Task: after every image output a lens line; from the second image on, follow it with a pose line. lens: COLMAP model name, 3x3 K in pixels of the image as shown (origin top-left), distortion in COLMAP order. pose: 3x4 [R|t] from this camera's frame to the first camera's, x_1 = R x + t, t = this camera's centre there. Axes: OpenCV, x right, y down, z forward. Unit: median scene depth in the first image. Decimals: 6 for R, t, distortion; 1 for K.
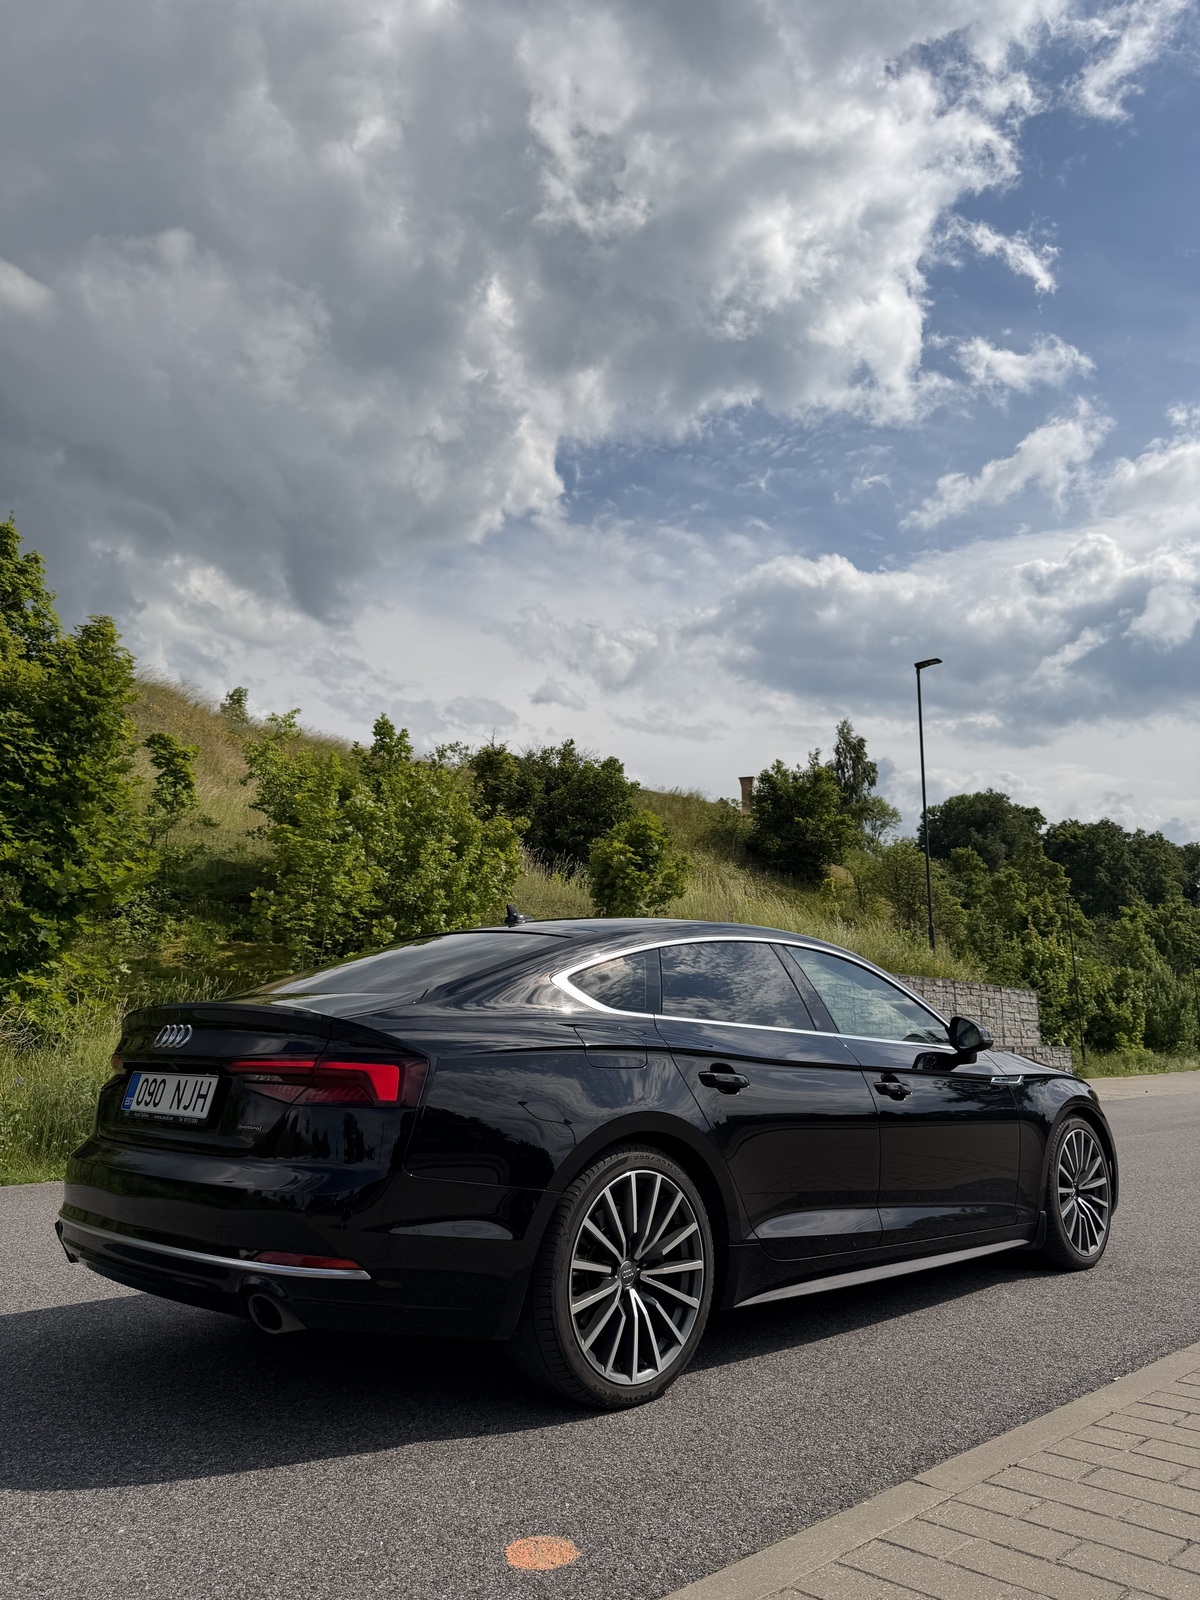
lens RADIAL K [[1159.6, 0, 603.1], [0, 1159.6, 787.5], [0, 0, 1]] dist [0.028571, -0.009747]
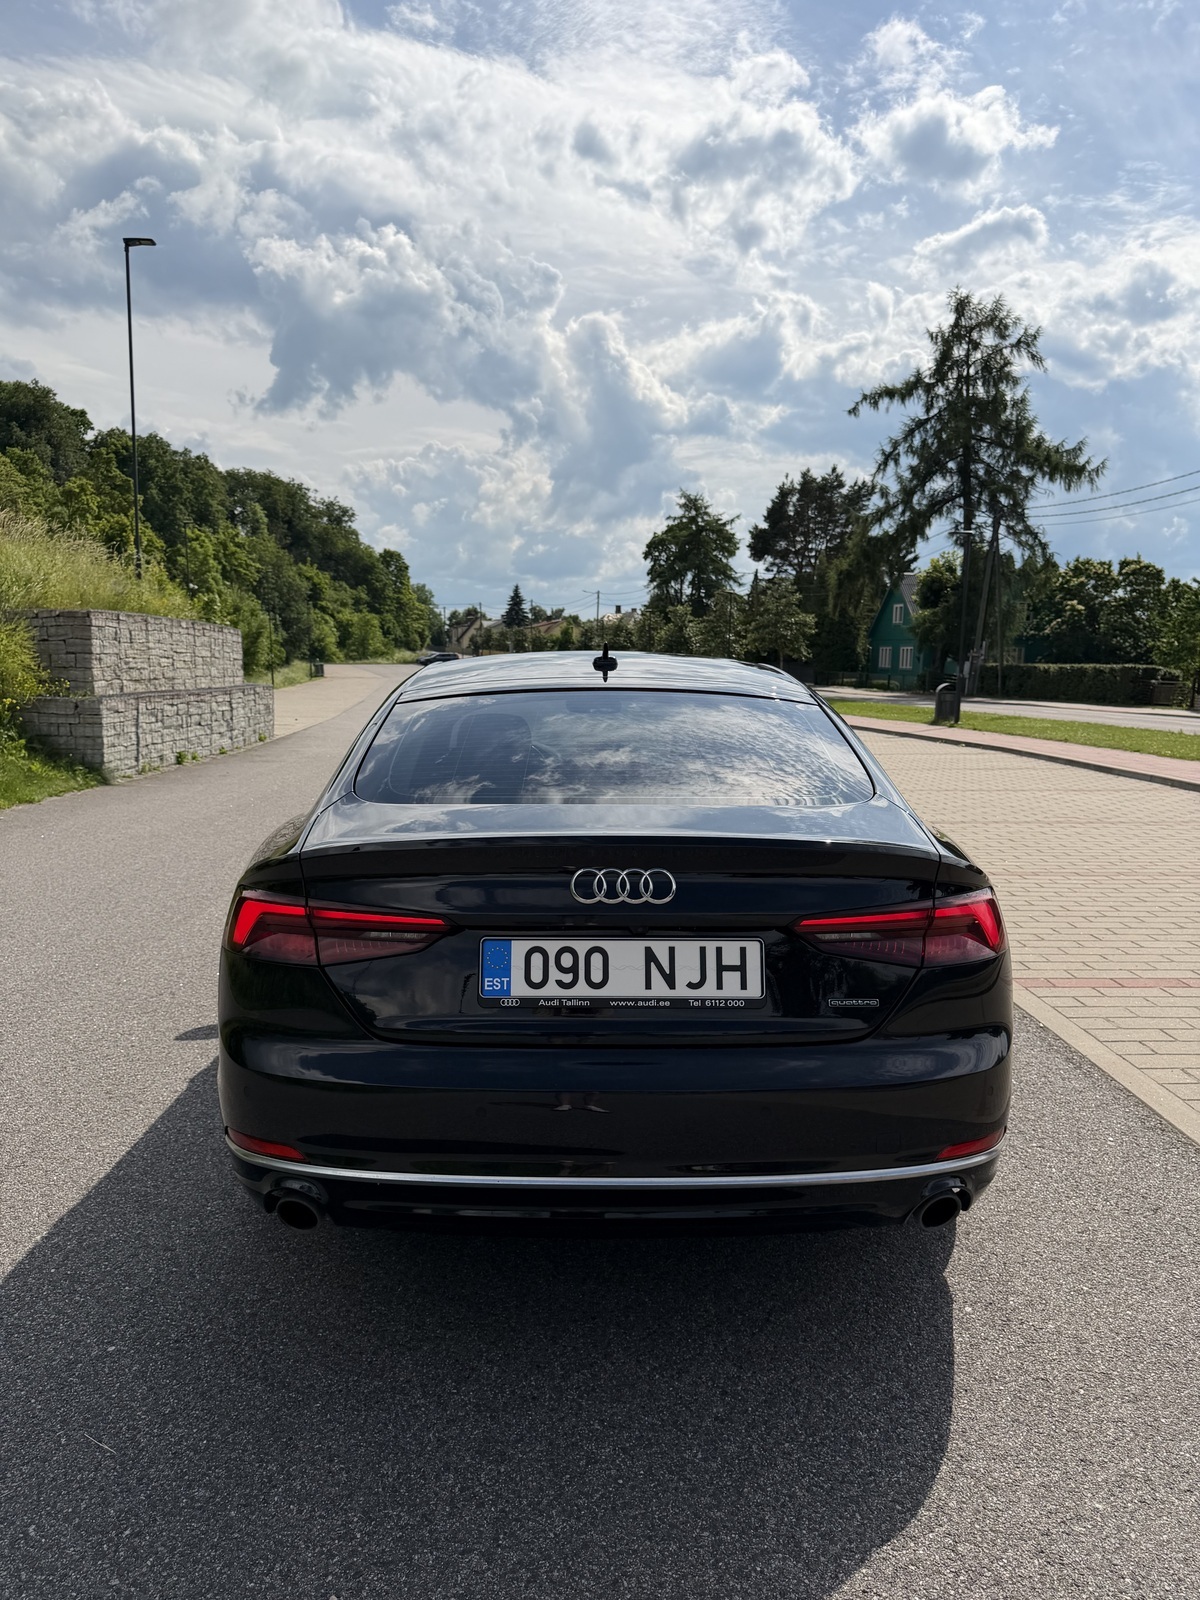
lens RADIAL K [[1159.6, 0, 603.1], [0, 1159.6, 787.5], [0, 0, 1]] dist [0.028571, -0.009747]
pose [[0.686497, -0.082038, 0.722490, -0.165462], [-0.156991, 0.953458, 0.257434, -0.000664], [-0.709983, -0.290152, 0.641667, 0.119602]]
